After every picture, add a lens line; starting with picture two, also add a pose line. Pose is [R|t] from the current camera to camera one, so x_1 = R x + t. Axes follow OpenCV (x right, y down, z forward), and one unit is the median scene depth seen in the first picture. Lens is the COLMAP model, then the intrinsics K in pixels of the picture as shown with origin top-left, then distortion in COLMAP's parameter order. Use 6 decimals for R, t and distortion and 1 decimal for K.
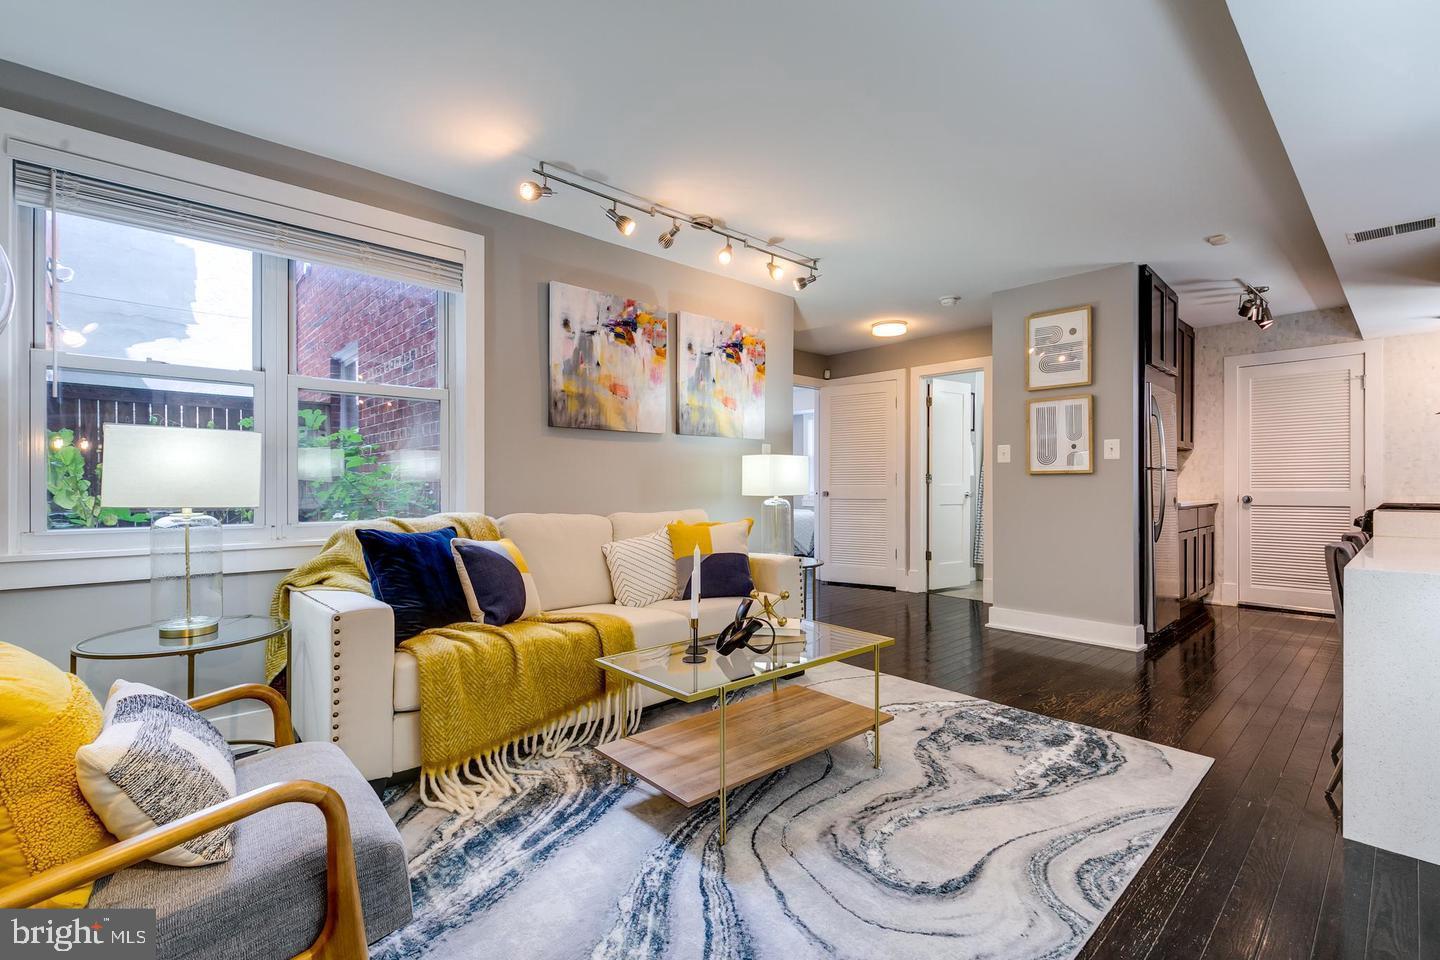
lens RADIAL K [[646.2, 0, 718.0], [0, 646.2, 486.4], [0, 0, 1]] dist [-0.000007, 0.000065]
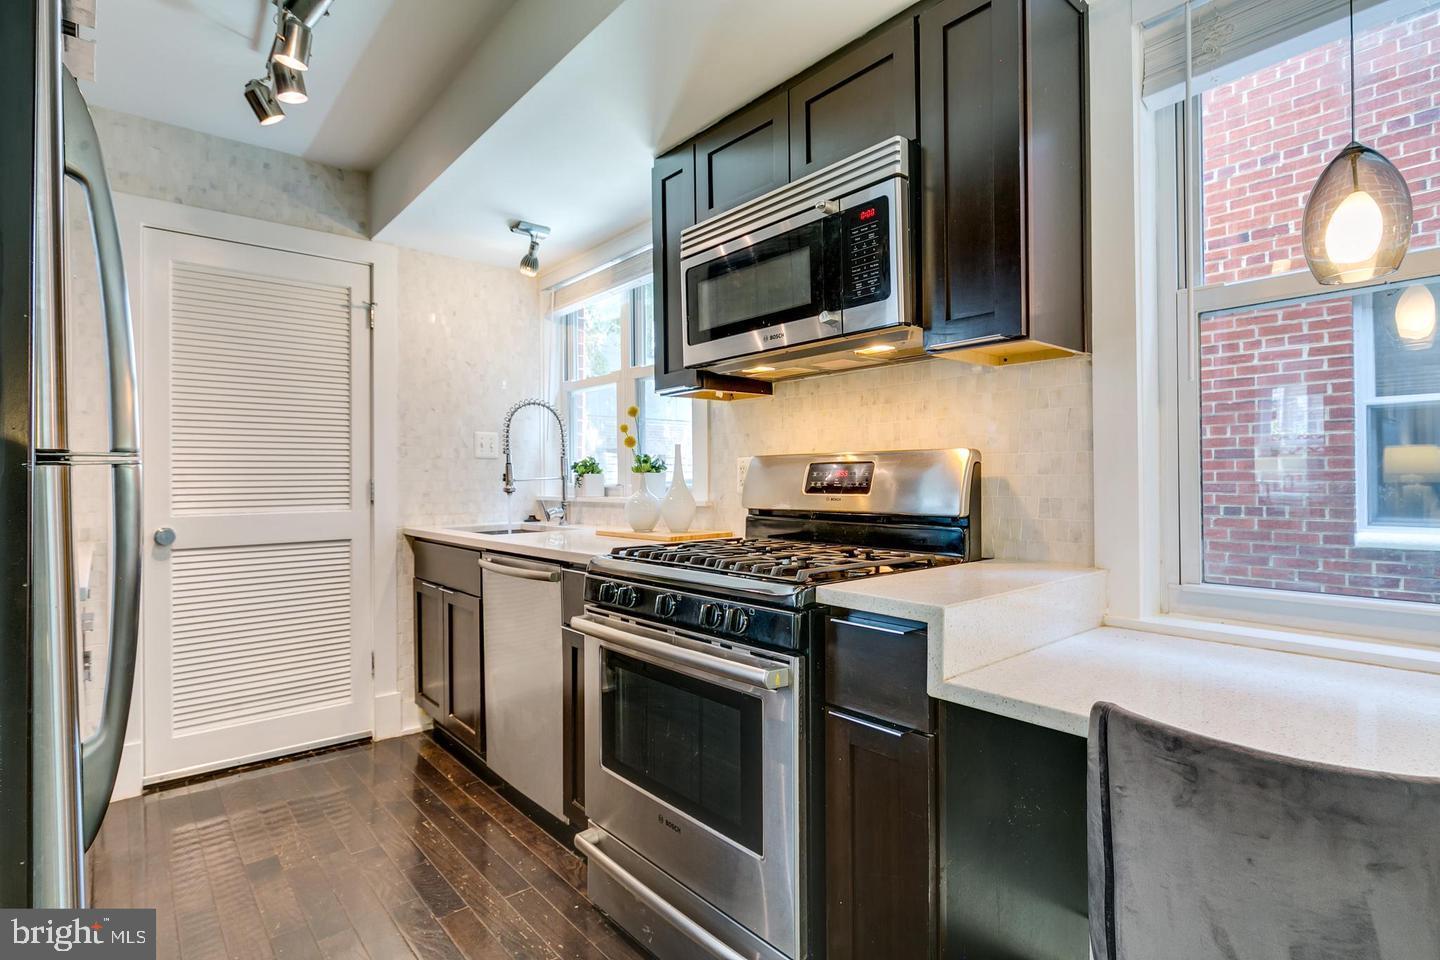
lens RADIAL K [[702.3, 0, 721.2], [0, 702.3, 475.6], [0, 0, 1]] dist [-0.002167, -0.001055]
pose [[0.034606, 0.005864, 0.999384, 0.466136], [0.007464, 0.999953, -0.006125, -0.019541], [-0.999373, 0.007672, 0.034560, 0.783930]]
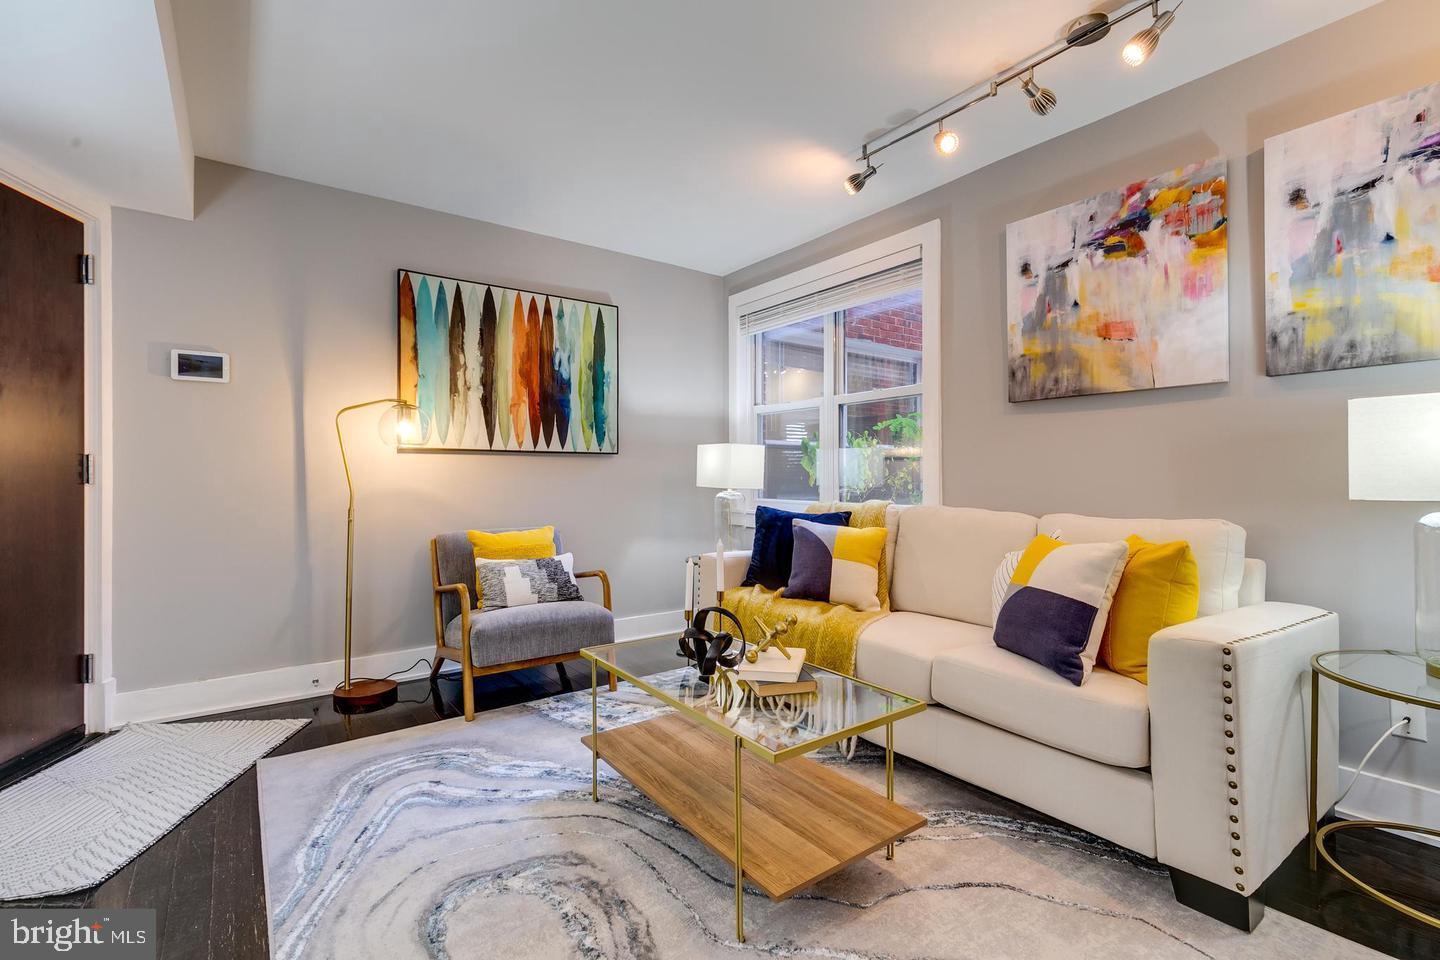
lens RADIAL K [[641.7, 0, 726.3], [0, 641.7, 476.1], [0, 0, 1]] dist [0.001147, -0.001048]
pose [[-0.099519, 0.000050, -0.995036, 0.471045], [-0.000699, 1.000000, 0.000120, 0.000046], [0.995035, 0.000708, -0.099519, 0.582755]]
